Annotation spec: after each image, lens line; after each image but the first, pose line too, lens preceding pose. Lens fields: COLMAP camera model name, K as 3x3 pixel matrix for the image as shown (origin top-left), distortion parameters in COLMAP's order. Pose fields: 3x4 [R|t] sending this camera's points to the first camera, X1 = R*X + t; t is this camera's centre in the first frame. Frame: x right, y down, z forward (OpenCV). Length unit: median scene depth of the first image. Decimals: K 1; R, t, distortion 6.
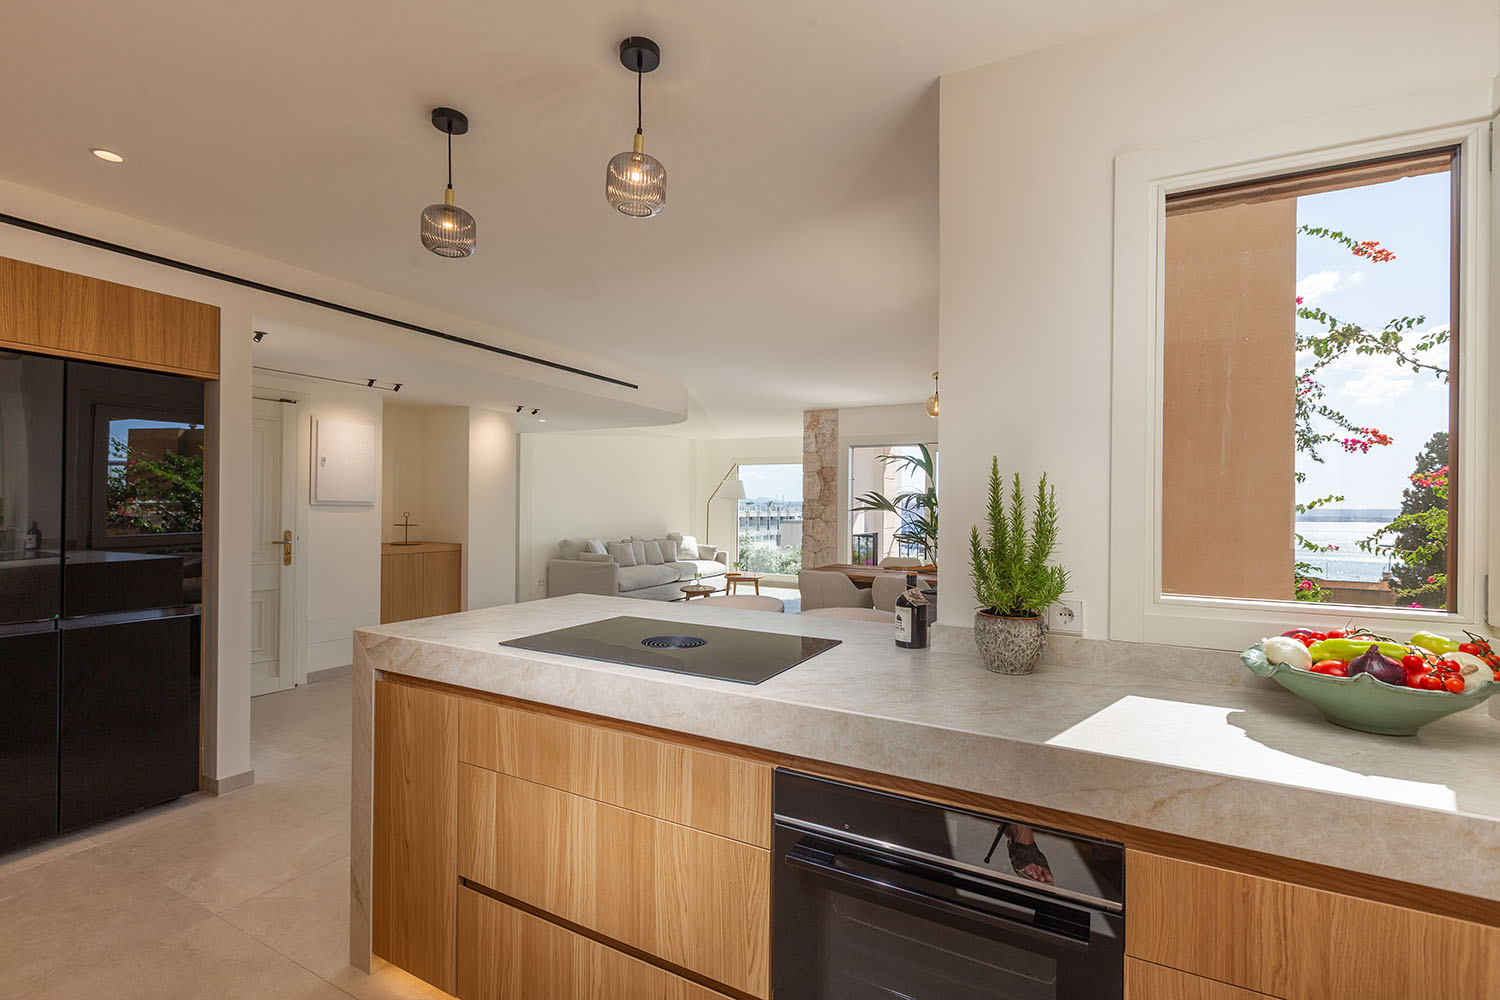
lens RADIAL K [[677.2, 0, 738.6], [0, 677.2, 496.8], [0, 0, 1]] dist [-0.000116, 0.000248]
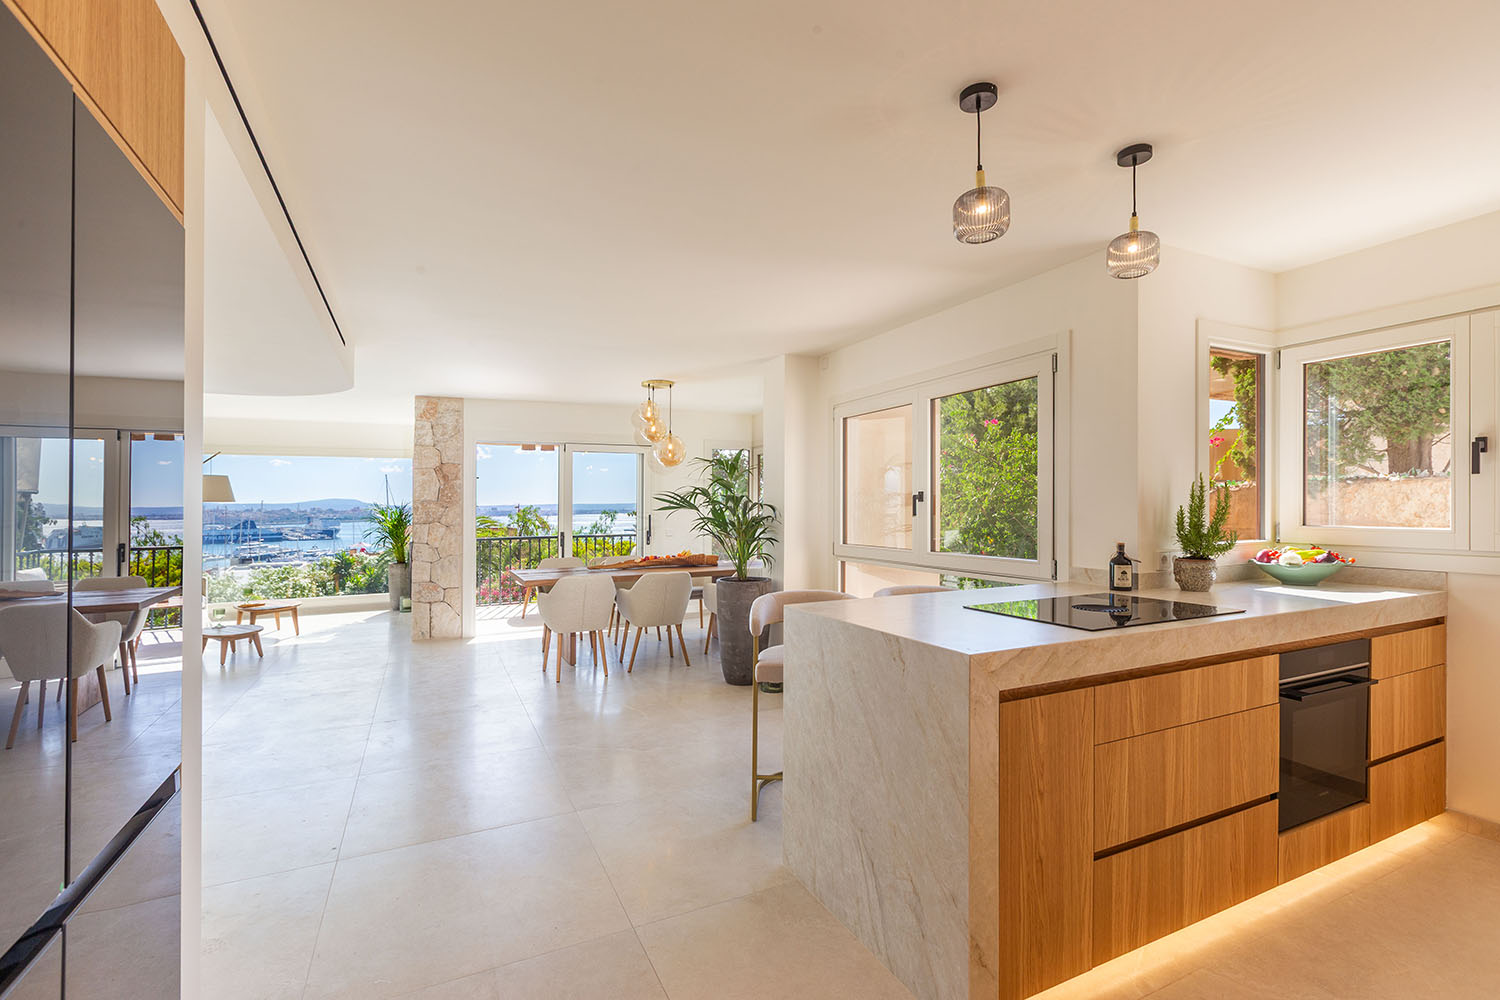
lens RADIAL K [[677.2, 0, 738.6], [0, 677.2, 496.8], [0, 0, 1]] dist [-0.000116, 0.000248]
pose [[0.585015, -0.006986, 0.810993, -0.361668], [0.006483, 0.999971, 0.003938, -0.001885], [-0.810997, 0.002953, 0.585043, 0.187676]]
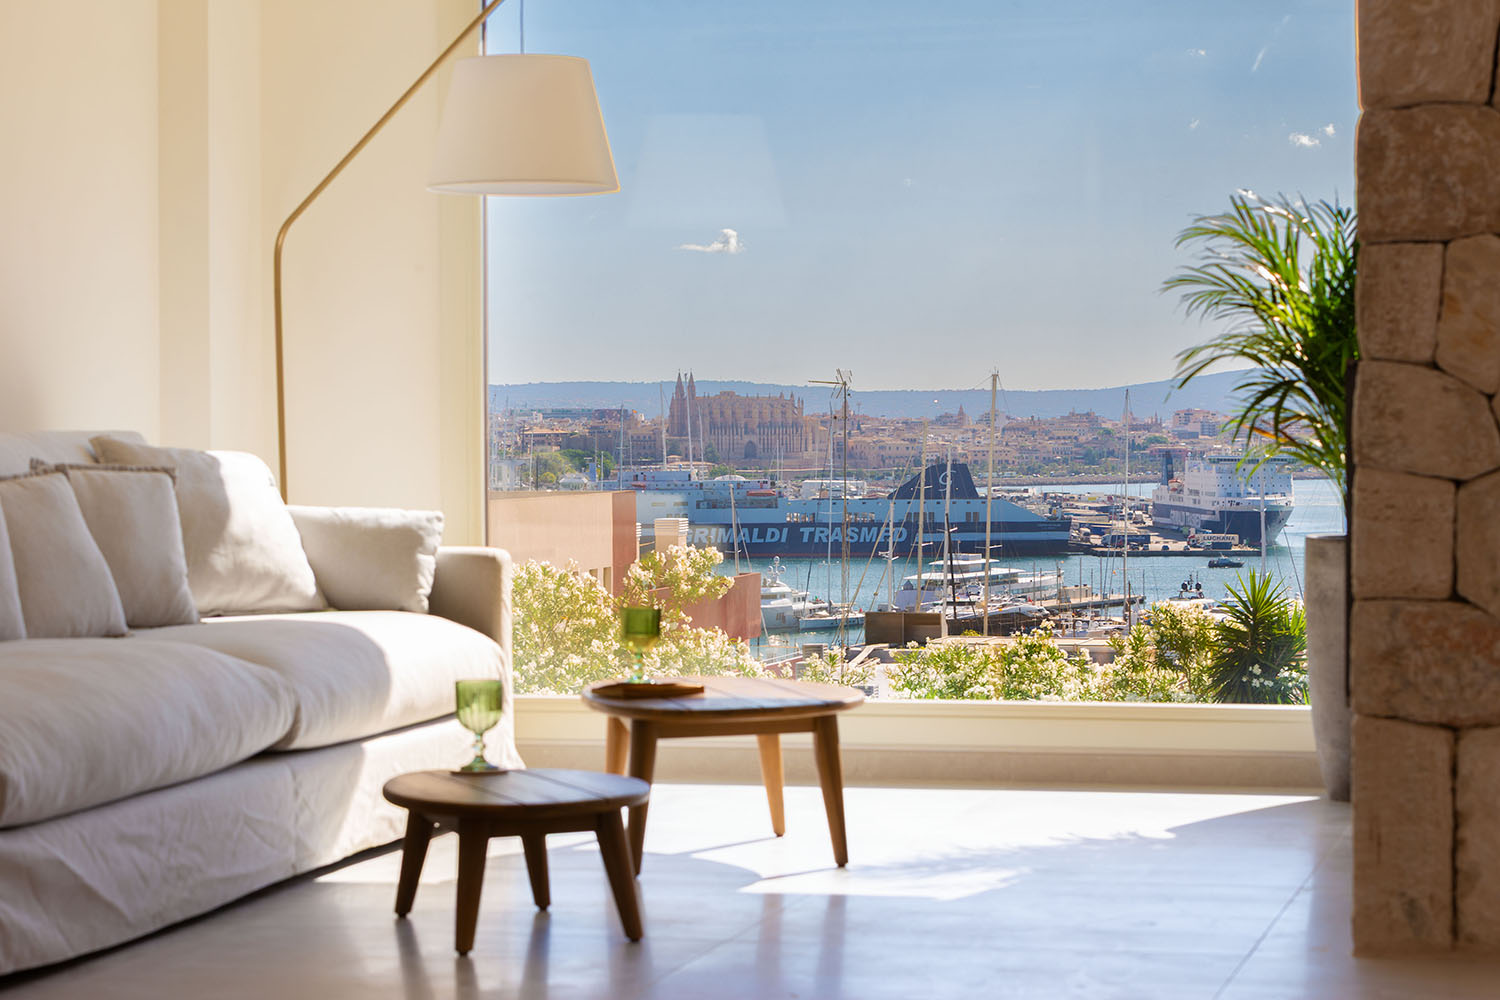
lens RADIAL K [[3567.8, 0, 750.0], [0, 3567.8, 500.0], [0, 0, 1]] dist [-0.029433, 0.016605]
pose [[0.965341, -0.021594, 0.260098, -0.227626], [0.012348, 0.999234, 0.037130, 0.057589], [-0.260701, -0.032632, 0.964868, 0.329768]]
